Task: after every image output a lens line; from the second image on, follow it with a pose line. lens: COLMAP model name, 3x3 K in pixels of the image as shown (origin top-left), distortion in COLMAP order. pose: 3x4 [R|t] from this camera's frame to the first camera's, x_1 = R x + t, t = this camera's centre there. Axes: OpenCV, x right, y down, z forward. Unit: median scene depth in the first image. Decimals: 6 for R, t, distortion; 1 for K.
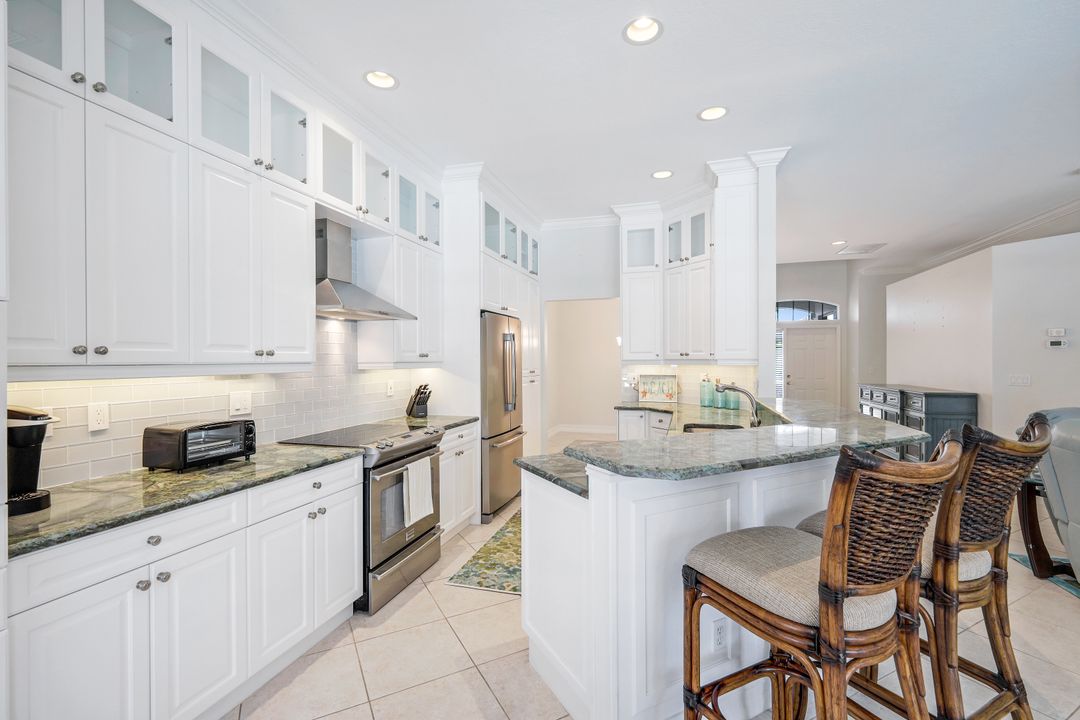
lens RADIAL K [[481.4, 0, 544.4], [0, 481.4, 355.4], [0, 0, 1]] dist [0.000635, -0.000048]
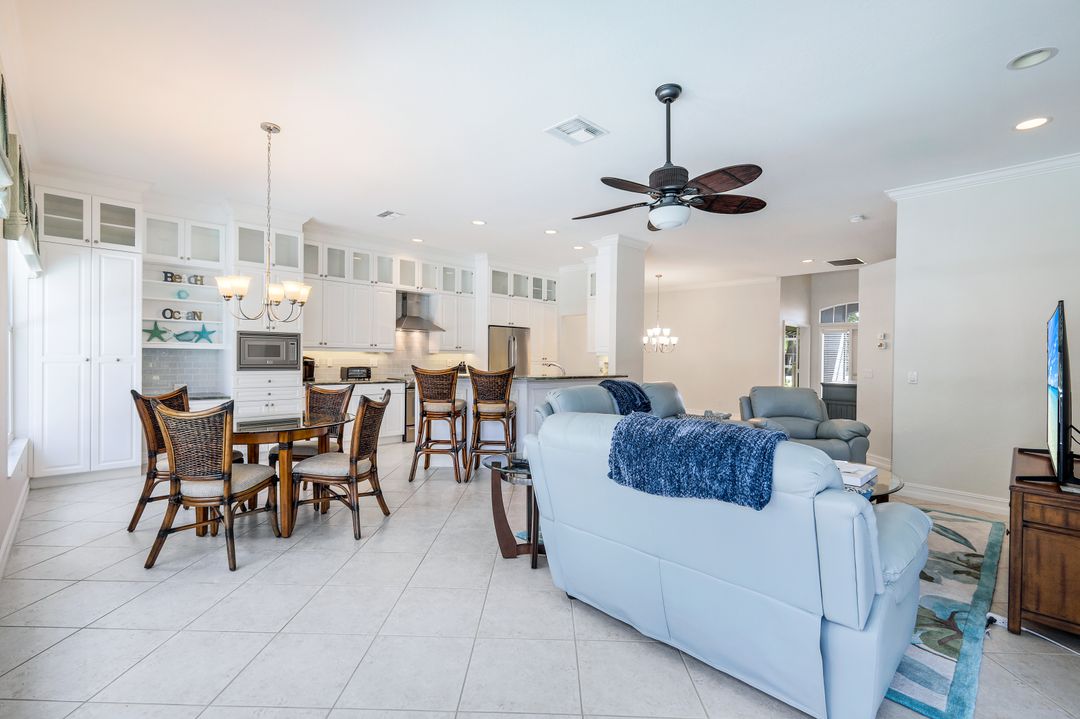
lens RADIAL K [[481.4, 0, 544.4], [0, 481.4, 354.9], [0, 0, 1]] dist [0.000635, -0.000048]
pose [[0.869038, 0.020910, -0.494304, 1.429135], [-0.016385, 0.999775, 0.013485, -0.002537], [0.494475, -0.003620, 0.869184, -0.846579]]
